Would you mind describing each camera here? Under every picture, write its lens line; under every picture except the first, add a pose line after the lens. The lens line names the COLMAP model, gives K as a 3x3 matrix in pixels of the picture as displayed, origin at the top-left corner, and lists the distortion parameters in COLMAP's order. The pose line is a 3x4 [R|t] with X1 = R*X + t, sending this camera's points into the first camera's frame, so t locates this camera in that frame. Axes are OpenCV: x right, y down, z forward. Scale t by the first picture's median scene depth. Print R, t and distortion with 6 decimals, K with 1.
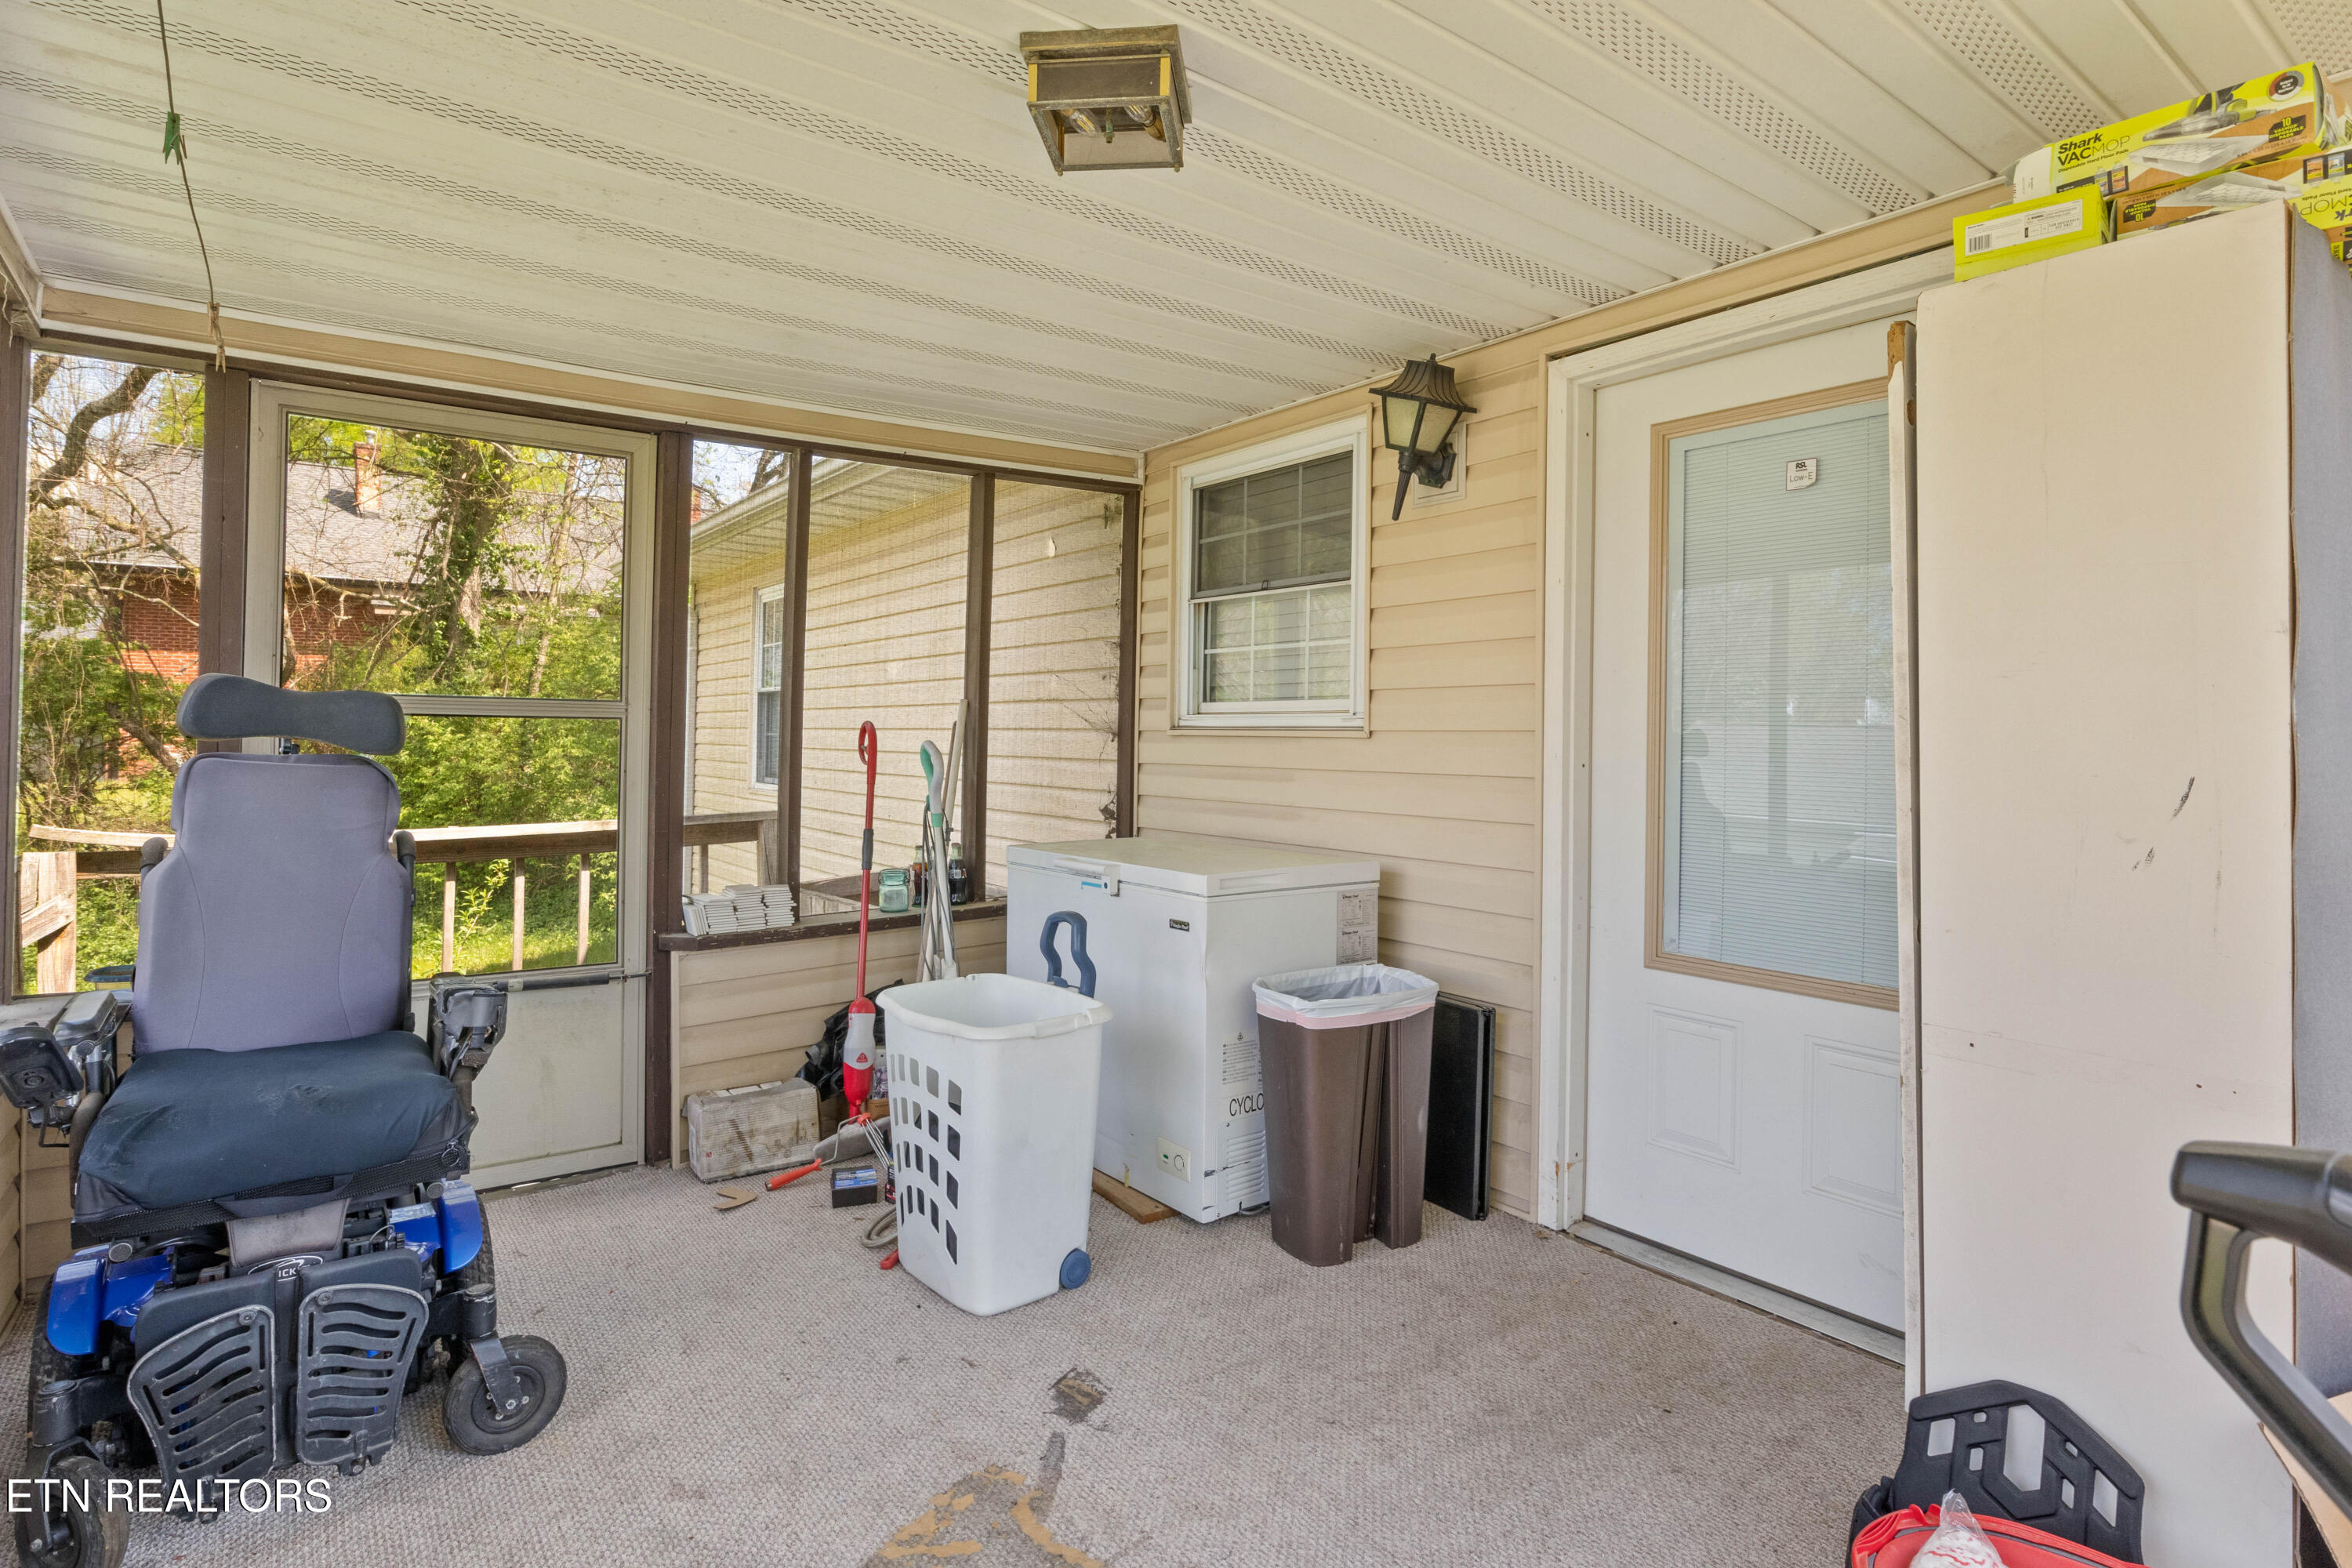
lens RADIAL K [[1196.6, 0, 1170.8], [0, 1196.6, 736.0], [0, 0, 1]] dist [-0.000947, 0.000282]
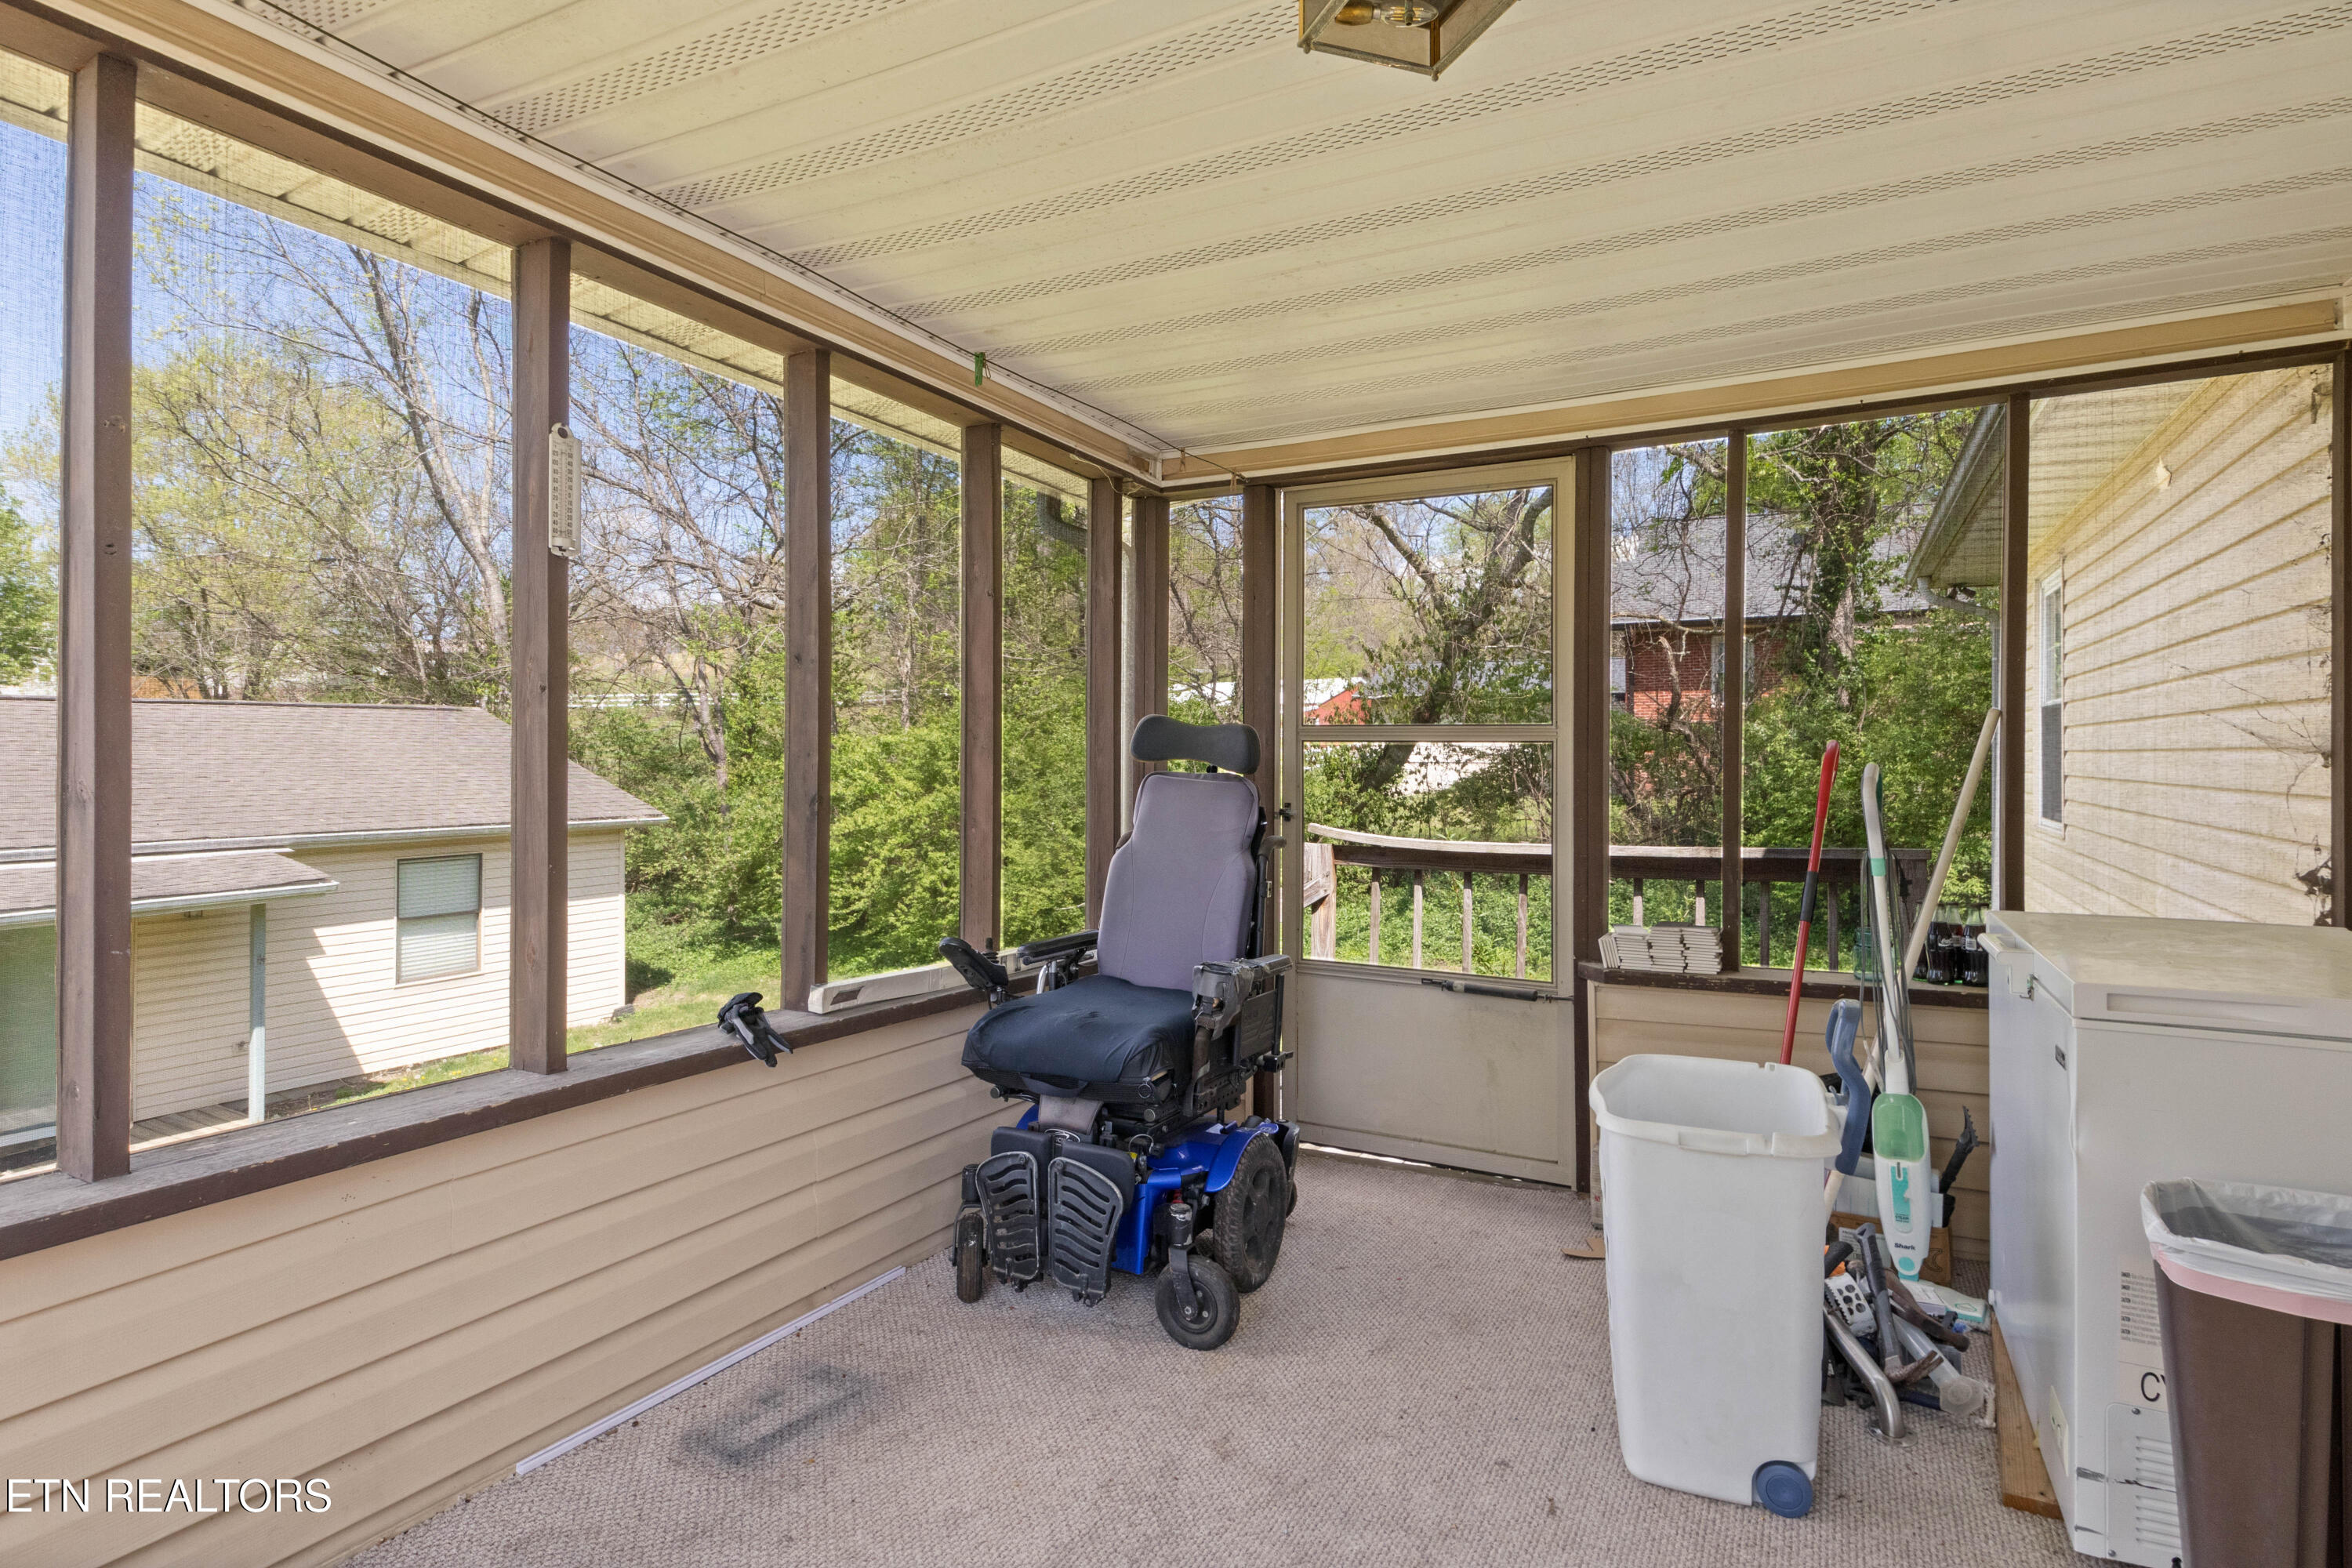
lens RADIAL K [[1219.3, 0, 1187.1], [0, 1219.3, 755.0], [0, 0, 1]] dist [-0.003959, -0.001001]
pose [[0.443312, -0.006323, -0.896345, 0.327886], [0.000775, 0.999977, -0.006671, 0.003095], [0.896367, 0.002262, 0.443307, 0.266848]]
